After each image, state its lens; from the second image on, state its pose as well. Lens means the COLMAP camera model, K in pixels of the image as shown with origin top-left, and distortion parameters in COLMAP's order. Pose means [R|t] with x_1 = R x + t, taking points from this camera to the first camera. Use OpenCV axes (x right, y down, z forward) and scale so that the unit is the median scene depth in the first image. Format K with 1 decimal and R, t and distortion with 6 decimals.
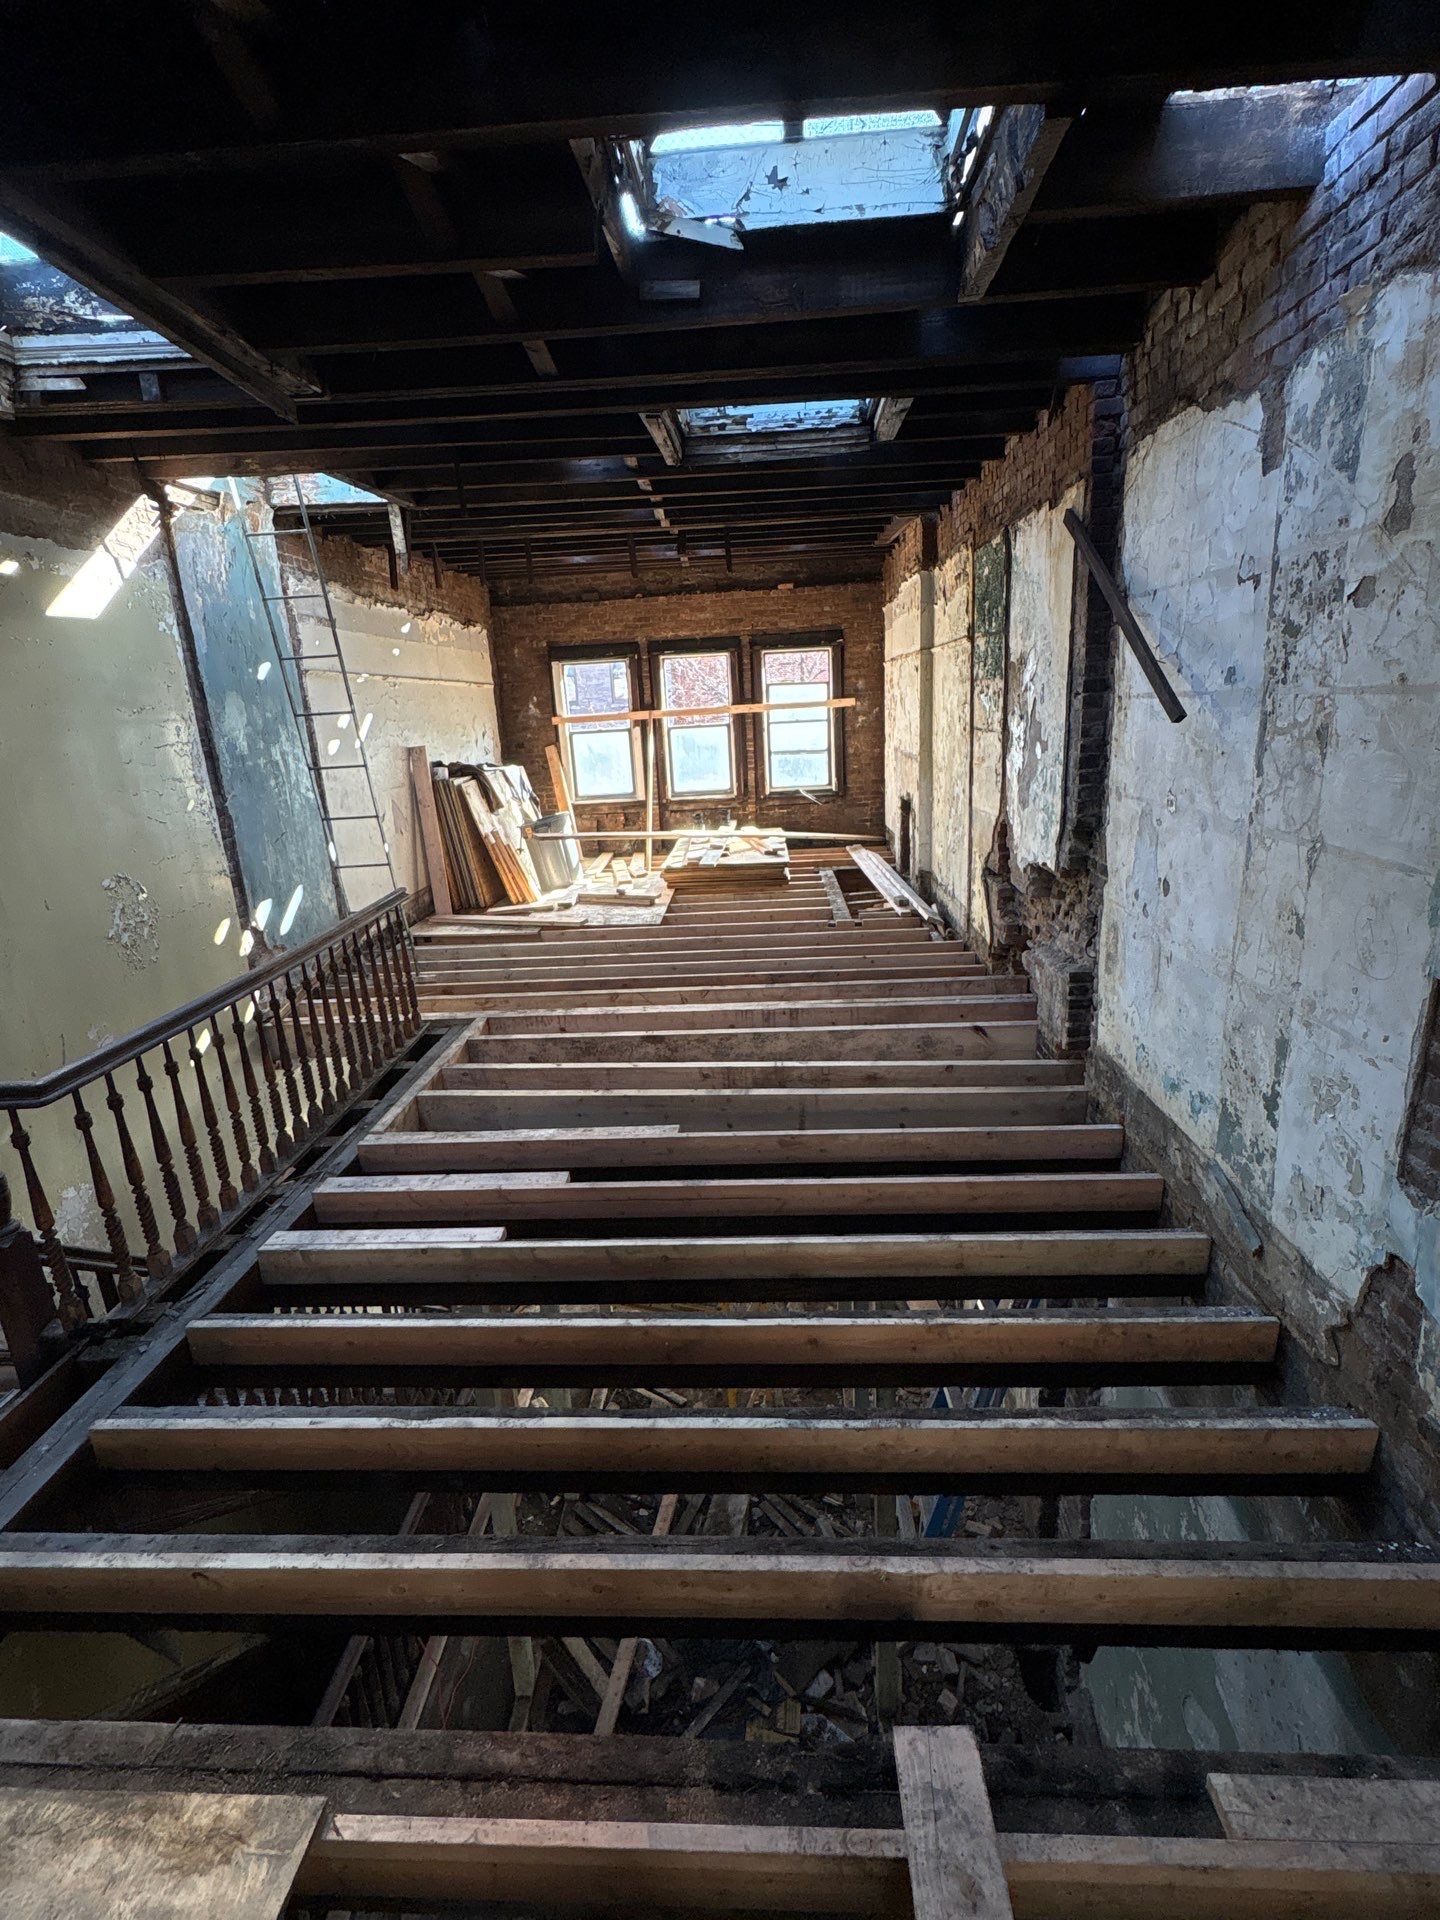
lens RADIAL K [[902.5, 0, 711.5], [0, 902.5, 957.5], [0, 0, 1]] dist [-0.003306, 0.000060]
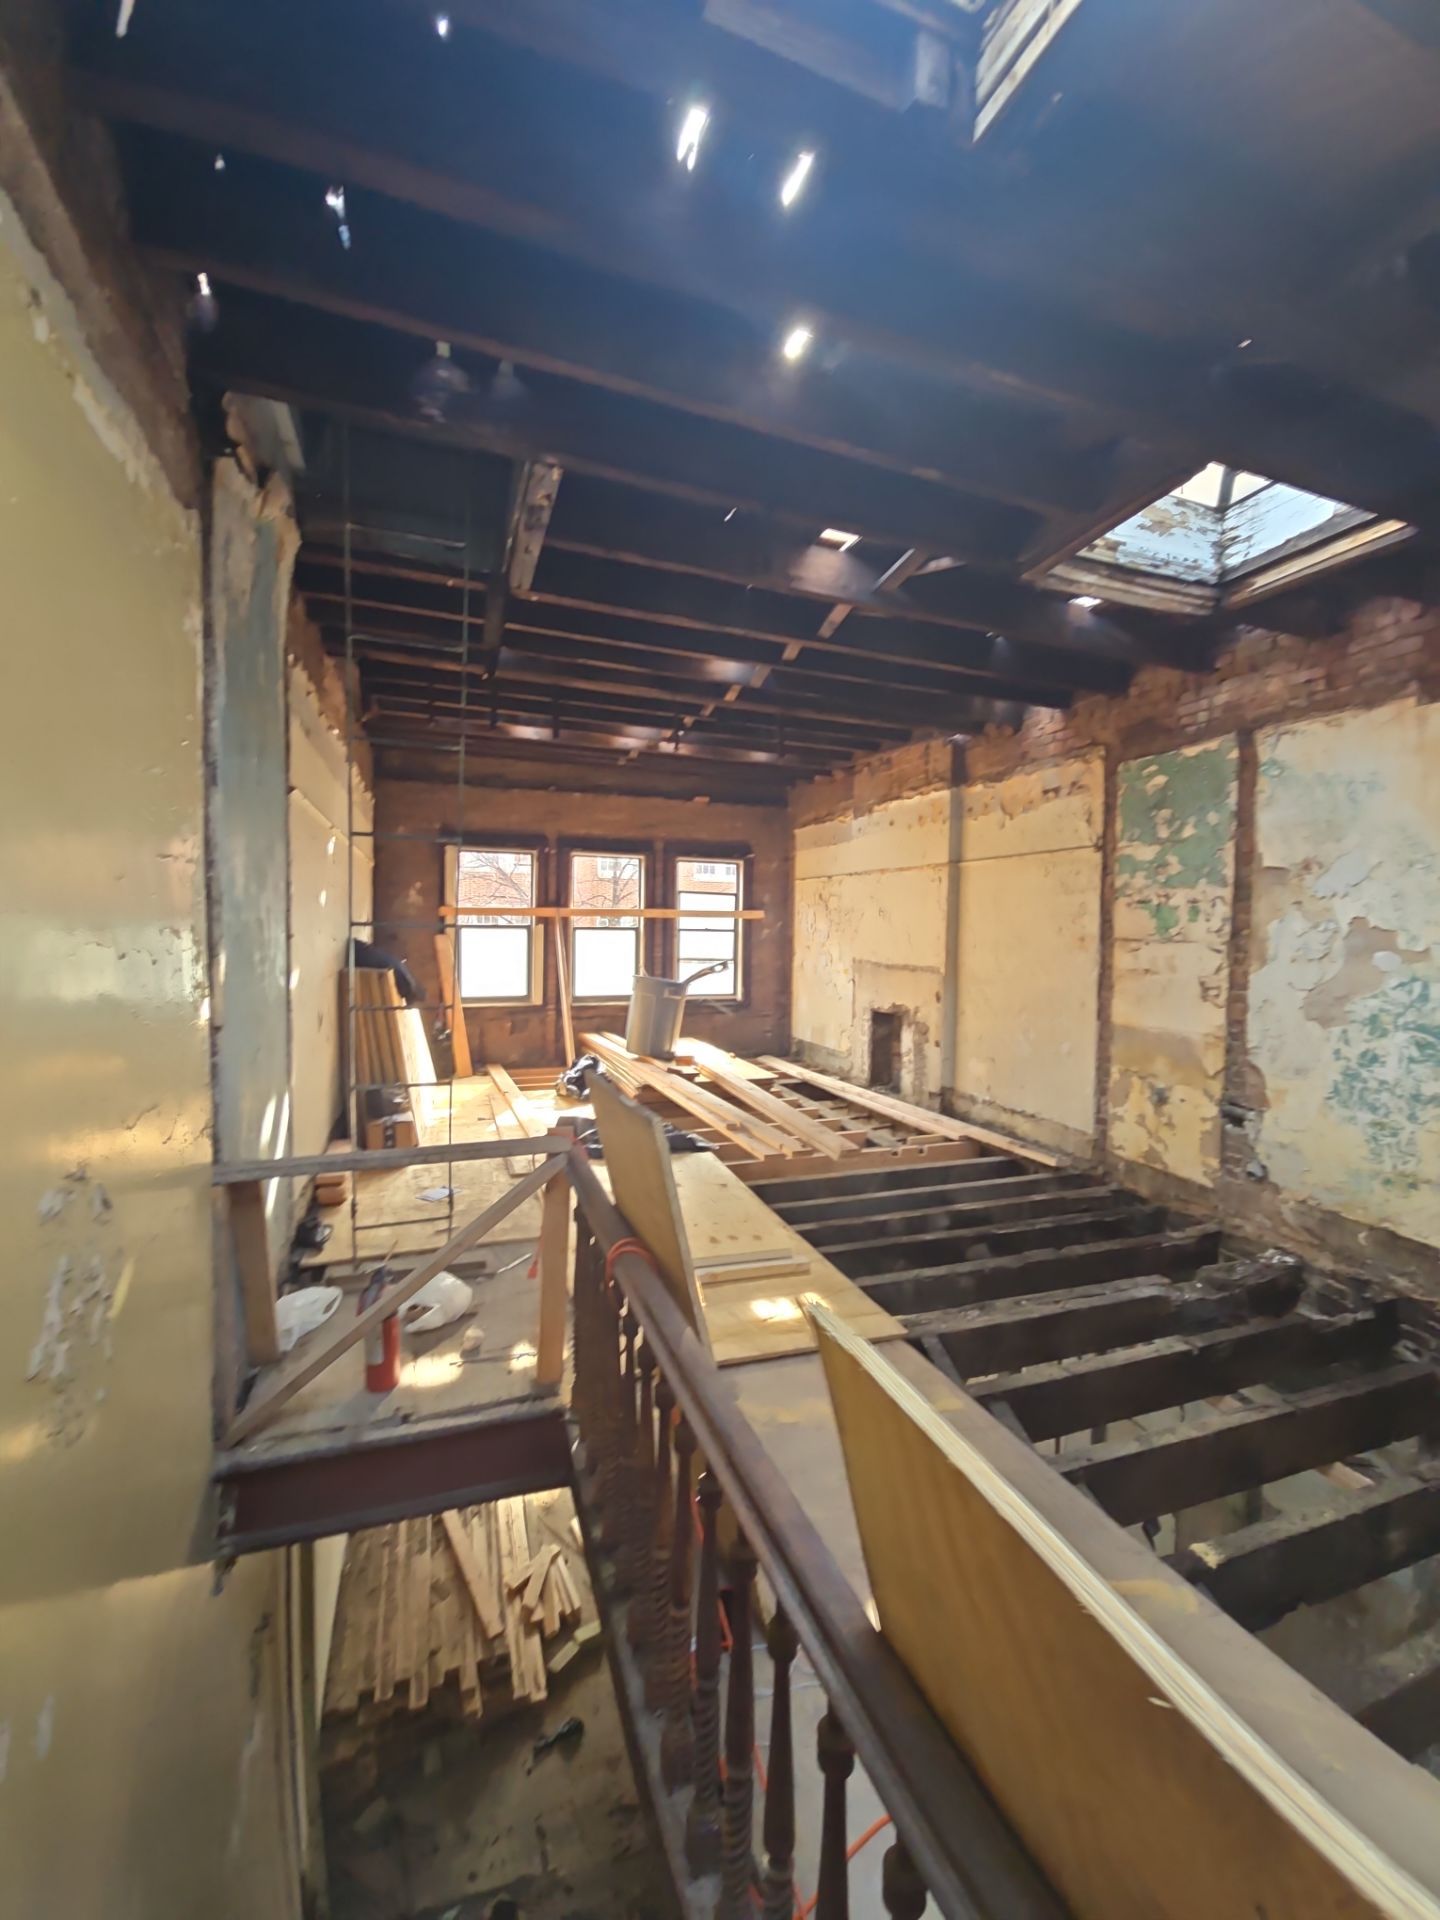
lens RADIAL K [[784.5, 0, 722.7], [0, 784.5, 962.8], [0, 0, 1]] dist [-0.006682, -0.003107]
pose [[0.918581, 0.050718, 0.391966, -0.225765], [0.042084, 0.973543, -0.224595, -0.035551], [-0.392986, 0.222804, 0.892143, 0.244660]]
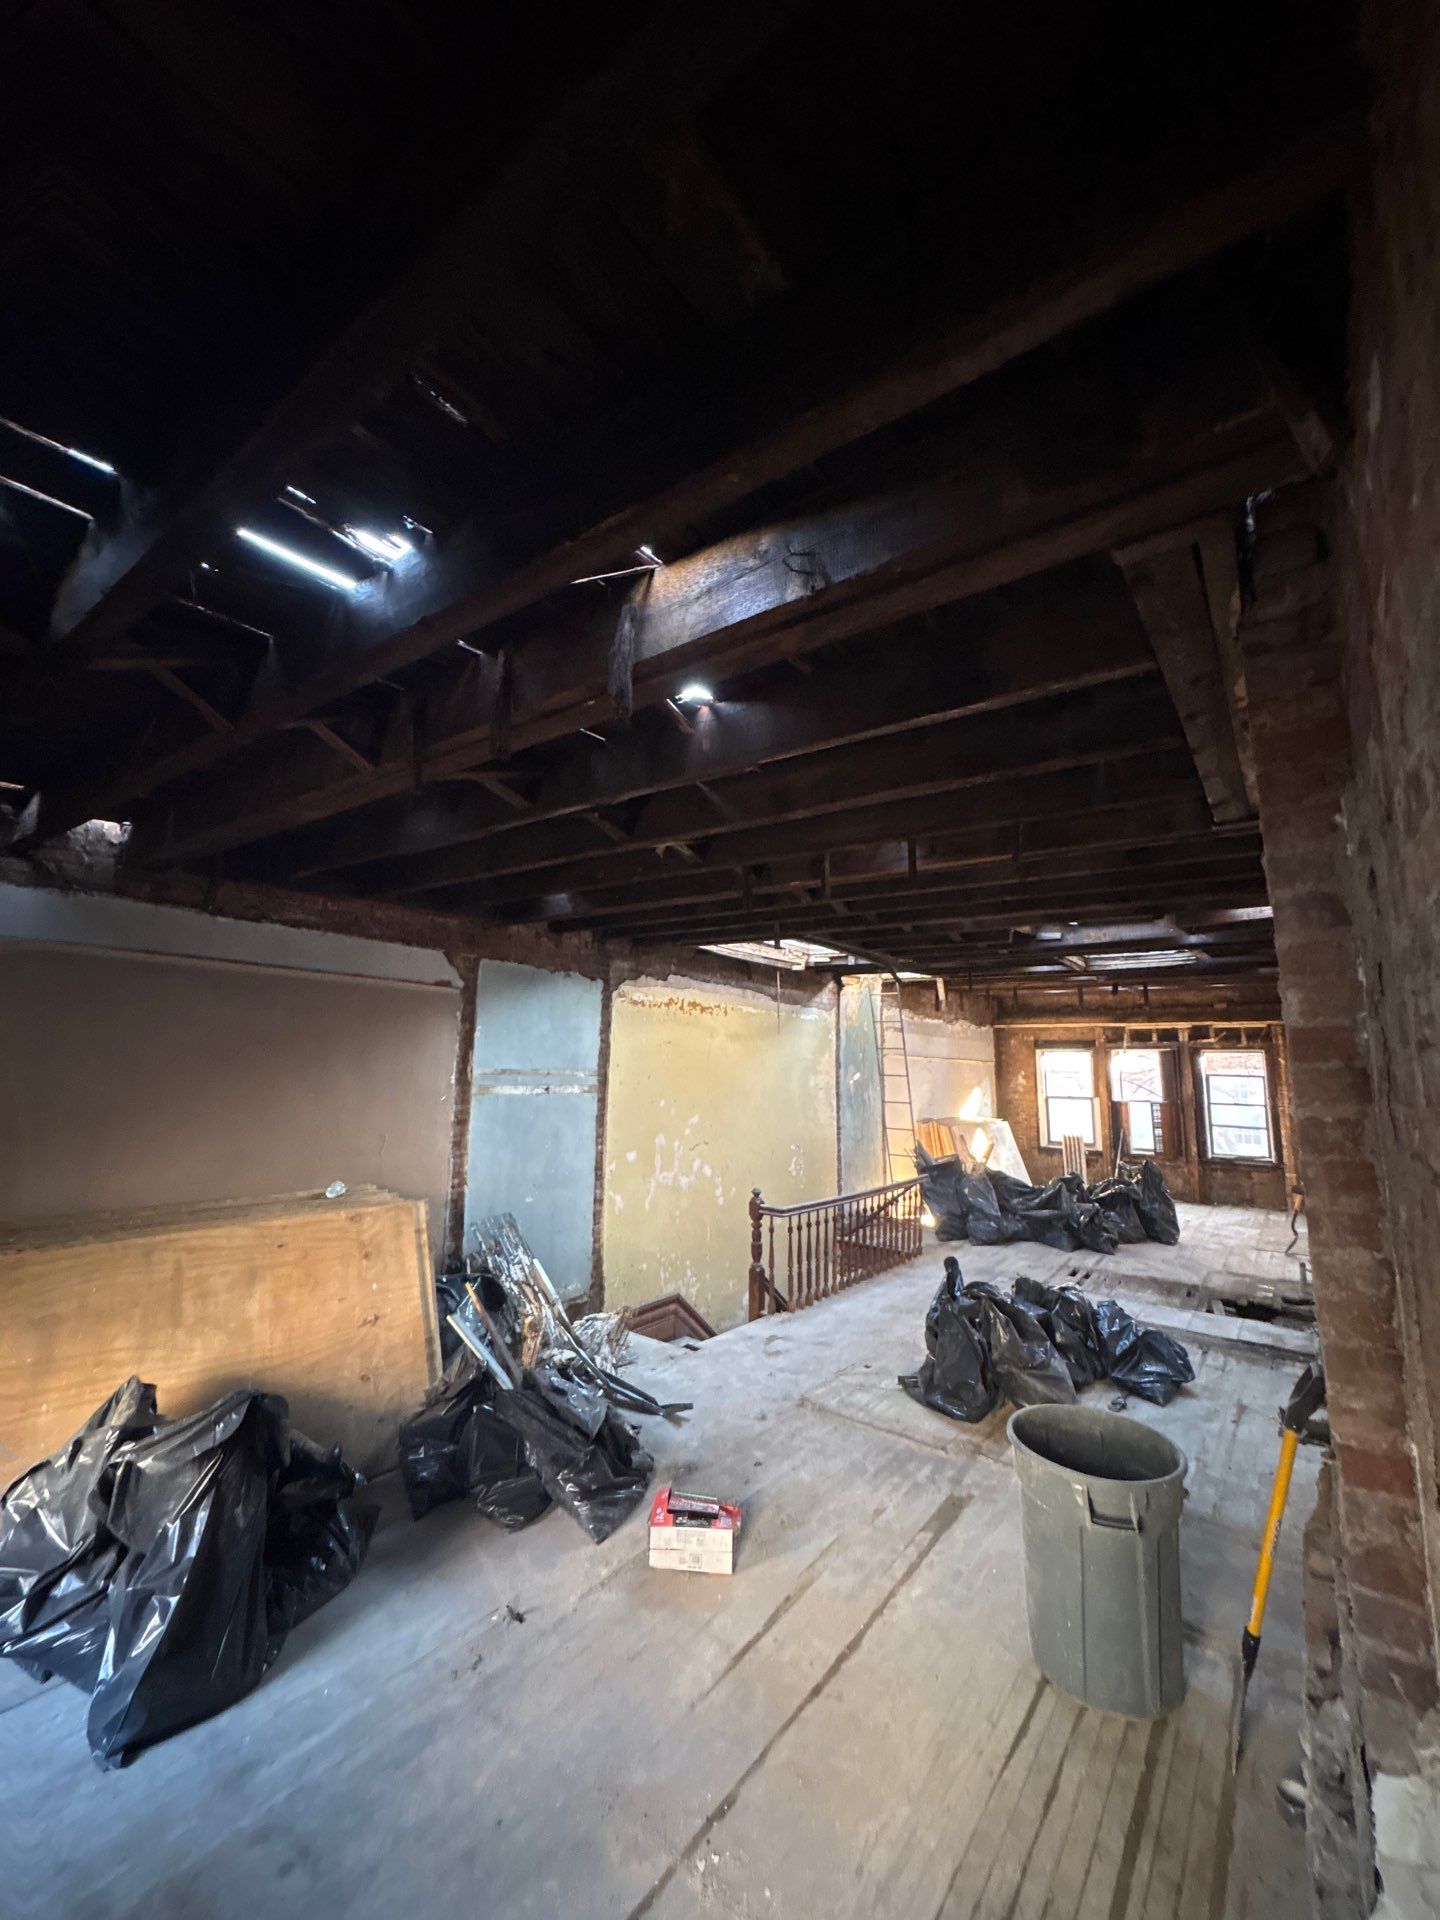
lens RADIAL K [[761.0, 0, 724.4], [0, 761.0, 956.6], [0, 0, 1]] dist [0.004660, 0.000297]
pose [[0.827674, -0.016257, -0.560973, 0.113871], [-0.208419, 0.919189, -0.334145, 0.065771], [0.521073, 0.393481, 0.757401, -0.310494]]
